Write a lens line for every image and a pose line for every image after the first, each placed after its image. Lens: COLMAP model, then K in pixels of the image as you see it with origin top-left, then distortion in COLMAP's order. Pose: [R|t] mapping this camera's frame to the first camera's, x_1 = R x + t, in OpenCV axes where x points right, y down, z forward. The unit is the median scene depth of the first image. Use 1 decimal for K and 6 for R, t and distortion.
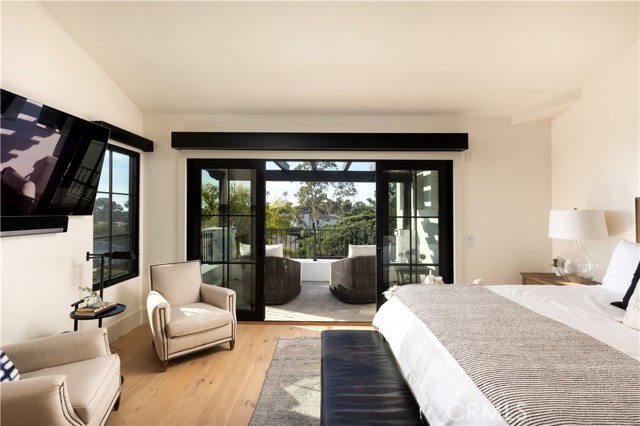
lens RADIAL K [[299.6, 0, 319.9], [0, 299.6, 211.3], [0, 0, 1]] dist [0.004548, 0.000249]
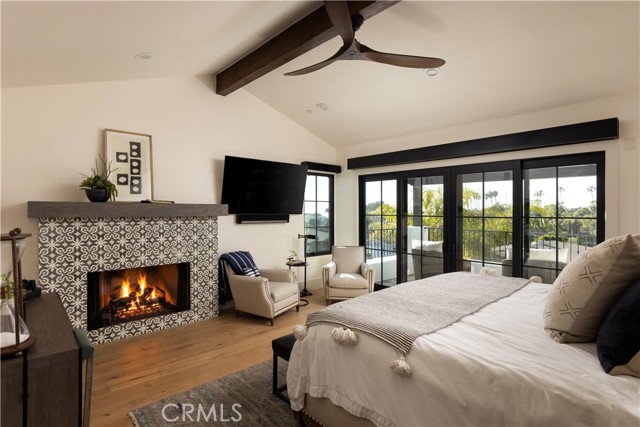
lens RADIAL K [[336.8, 0, 320.1], [0, 336.8, 213.3], [0, 0, 1]] dist [0.000401, -0.000102]
pose [[0.678734, 0.001561, -0.734382, 0.646392], [-0.000109, 0.999998, 0.002025, 0.003083], [0.734384, -0.001294, 0.678733, -0.241786]]
